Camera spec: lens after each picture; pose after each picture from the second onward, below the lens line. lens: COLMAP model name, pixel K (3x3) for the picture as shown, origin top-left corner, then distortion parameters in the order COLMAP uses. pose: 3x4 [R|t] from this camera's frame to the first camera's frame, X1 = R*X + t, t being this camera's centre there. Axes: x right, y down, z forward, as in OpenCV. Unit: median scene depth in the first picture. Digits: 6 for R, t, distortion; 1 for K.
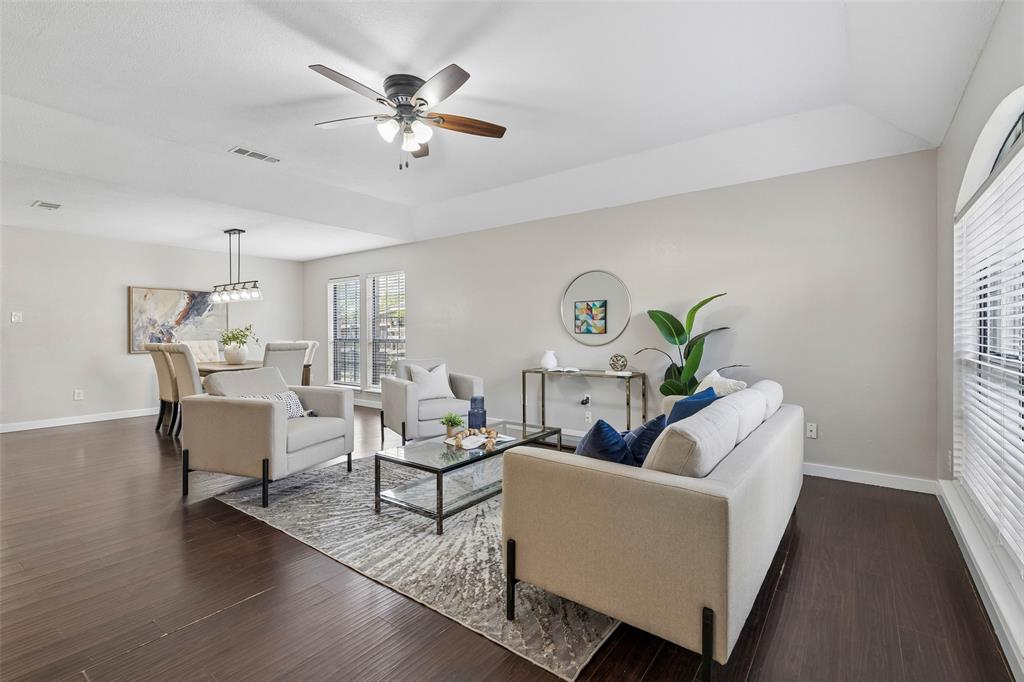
lens RADIAL K [[469.2, 0, 512.8], [0, 469.2, 335.0], [0, 0, 1]] dist [0.015798, -0.000390]
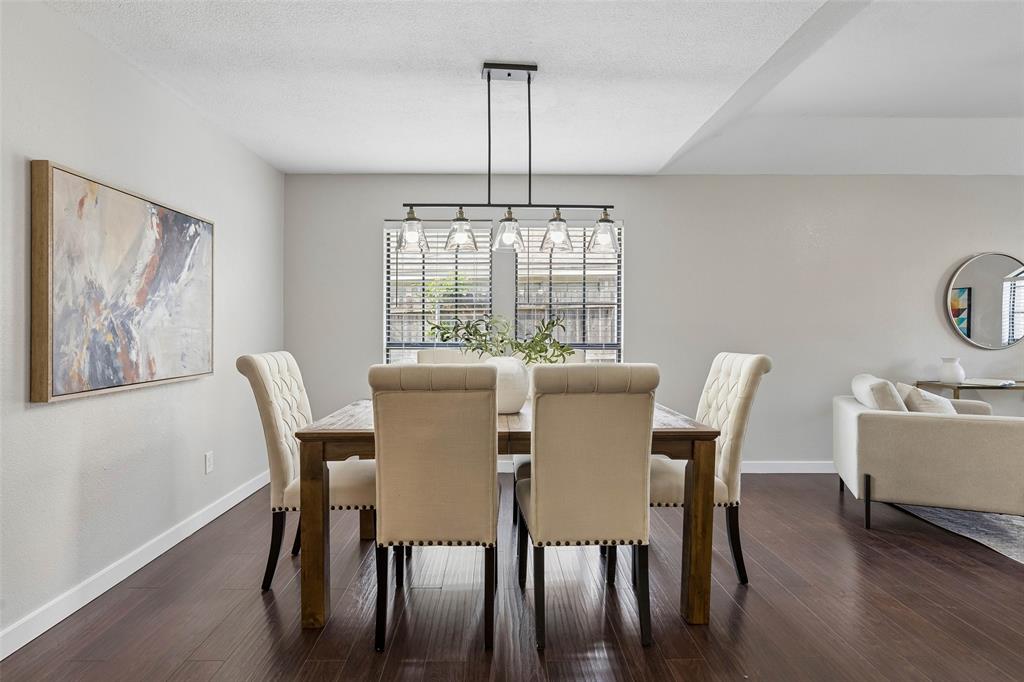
lens RADIAL K [[561.1, 0, 510.1], [0, 561.1, 336.8], [0, 0, 1]] dist [0.006759, 0.001111]
pose [[0.790132, -0.004080, 0.612923, -0.780360], [-0.000970, 0.999968, 0.007906, -0.003375], [-0.612936, -0.006842, 0.790103, 0.566868]]
